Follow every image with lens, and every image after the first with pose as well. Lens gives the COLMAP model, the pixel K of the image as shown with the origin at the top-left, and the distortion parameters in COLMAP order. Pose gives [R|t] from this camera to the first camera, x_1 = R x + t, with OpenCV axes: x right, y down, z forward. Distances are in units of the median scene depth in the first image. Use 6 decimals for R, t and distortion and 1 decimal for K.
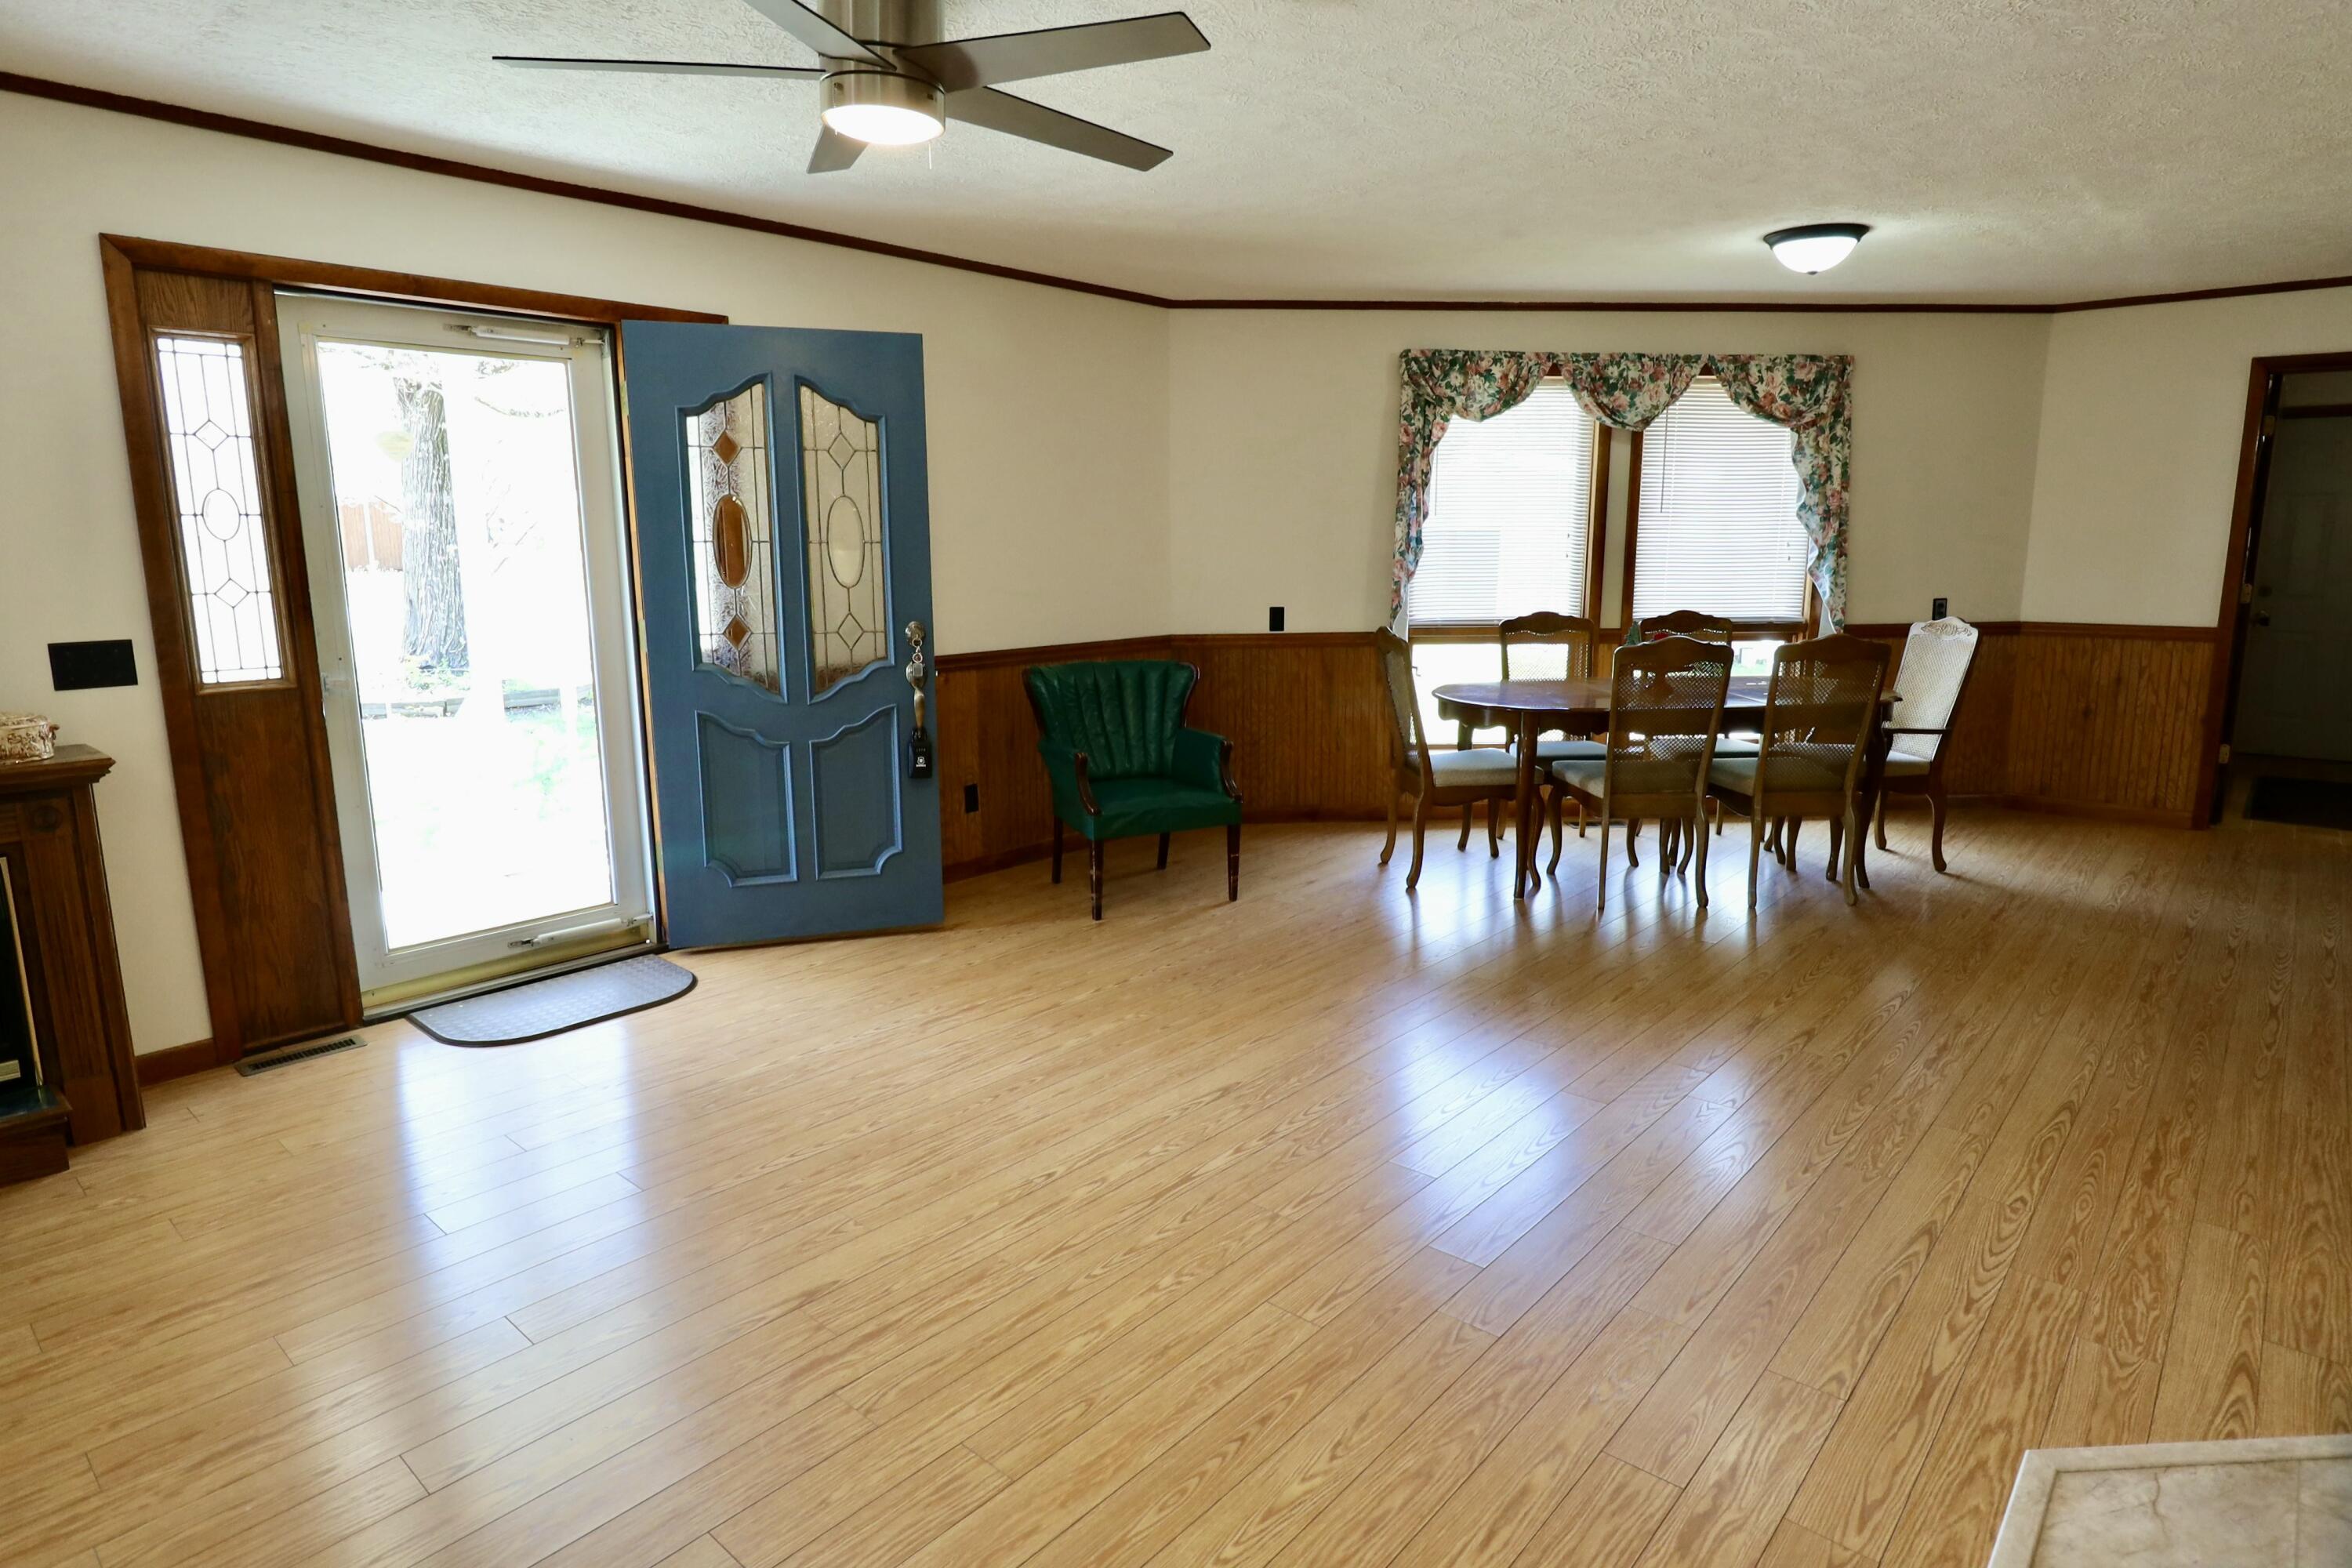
lens RADIAL K [[1280.6, 0, 1180.8], [0, 1280.6, 768.7], [0, 0, 1]] dist [0.004782, -0.012606]
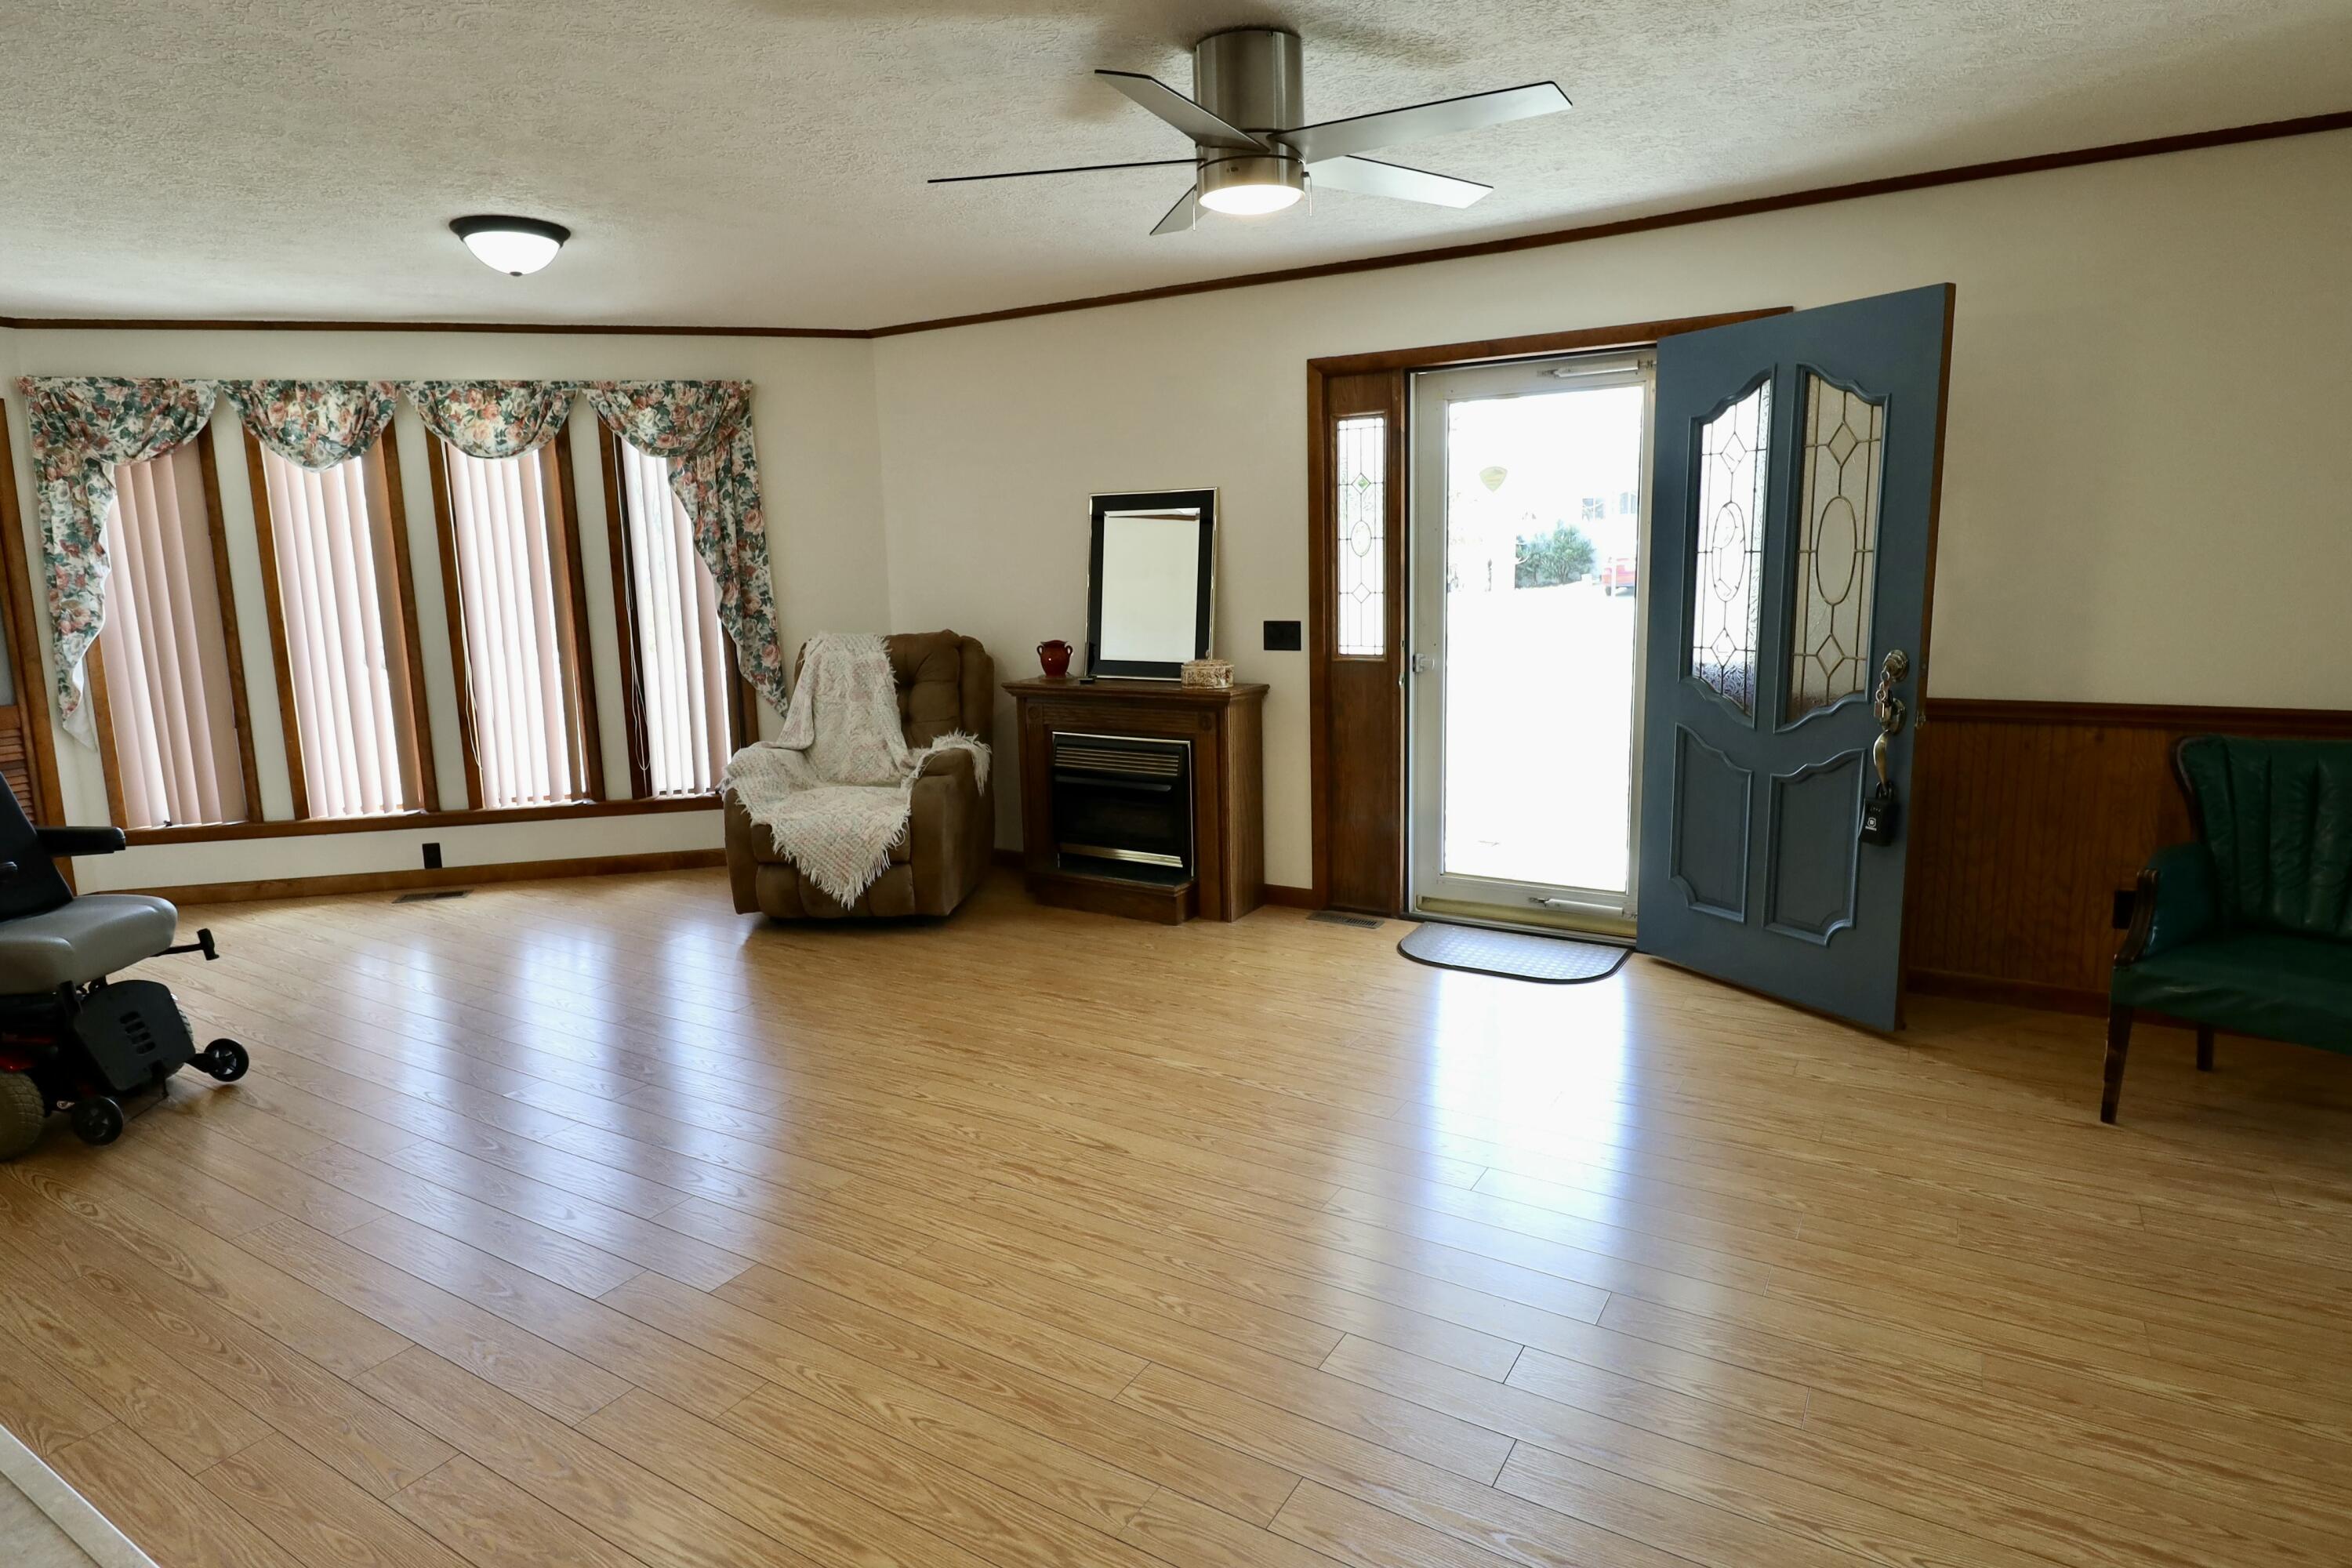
lens RADIAL K [[1280.6, 0, 1171.1], [0, 1280.6, 763.5], [0, 0, 1]] dist [0.004782, -0.012606]
pose [[0.169387, 0.157536, -0.972877, 0.496448], [-0.151986, 0.979509, 0.132147, -0.081412], [0.973760, 0.125480, 0.189860, 0.412308]]
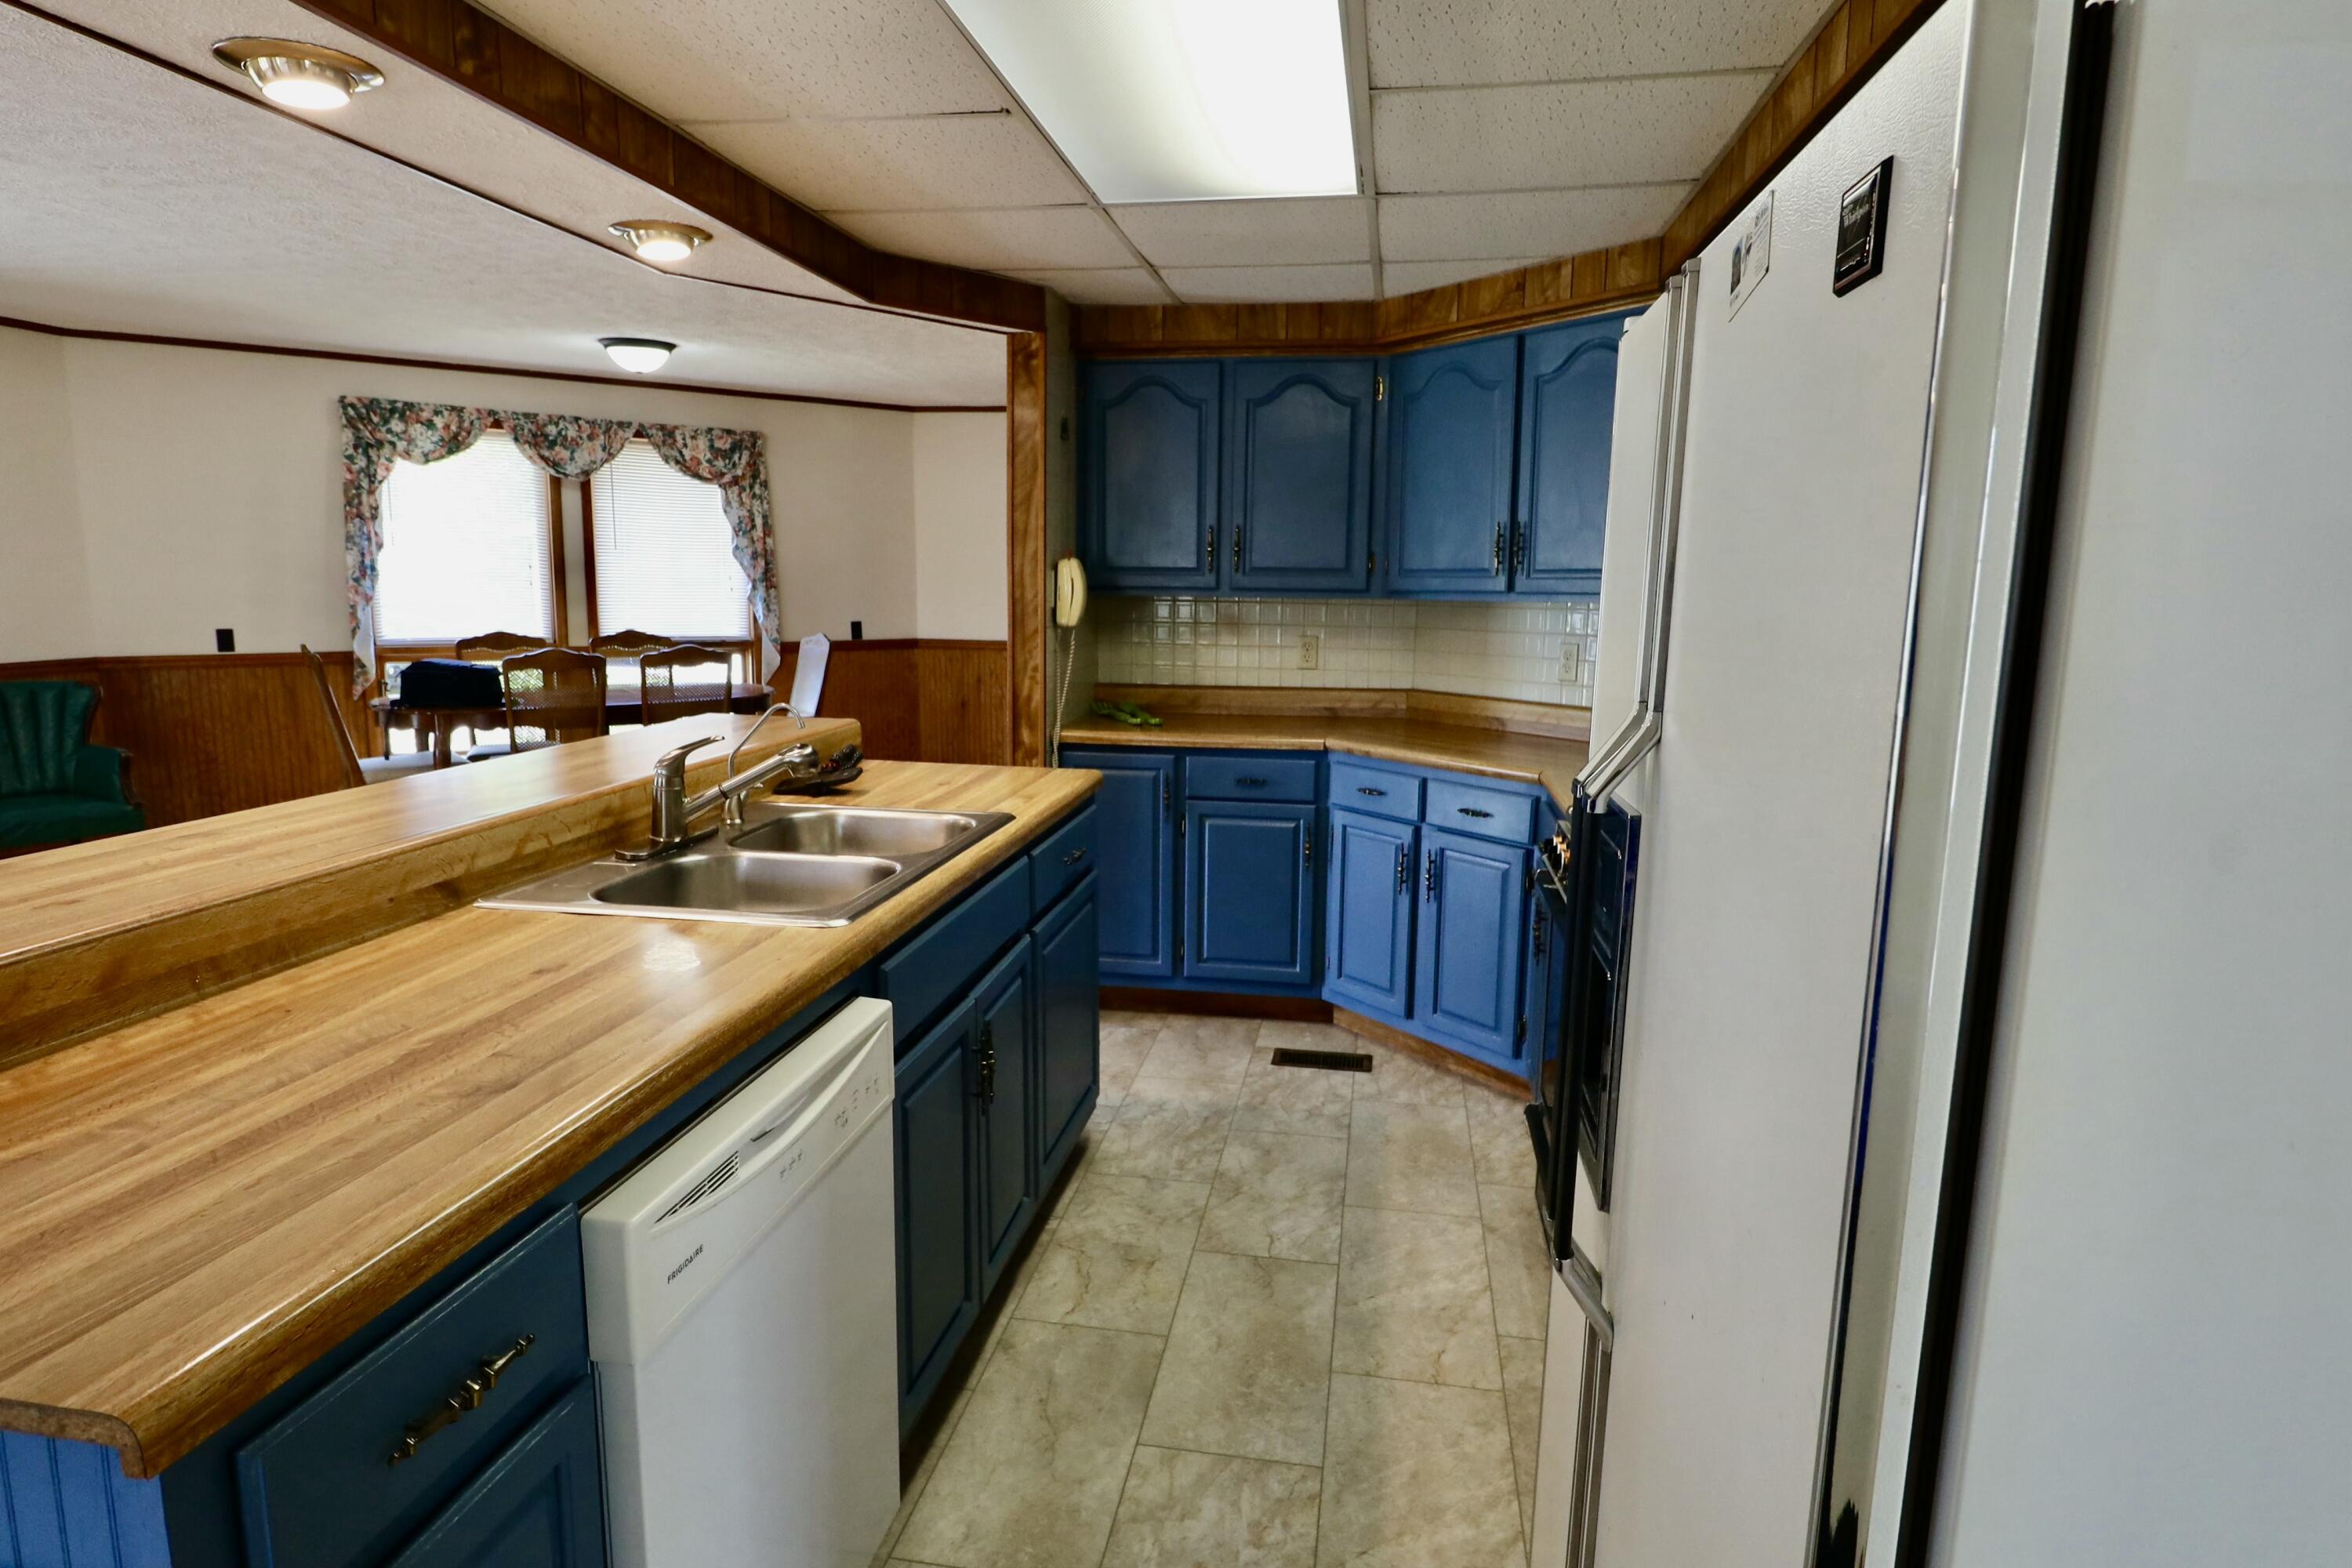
lens RADIAL K [[1280.6, 0, 1184.6], [0, 1280.6, 779.3], [0, 0, 1]] dist [0.004782, -0.012606]
pose [[0.846113, -0.063856, 0.529165, 0.246641], [0.071964, 0.997393, 0.005290, 0.065893], [-0.528123, 0.033605, 0.848503, -0.411590]]
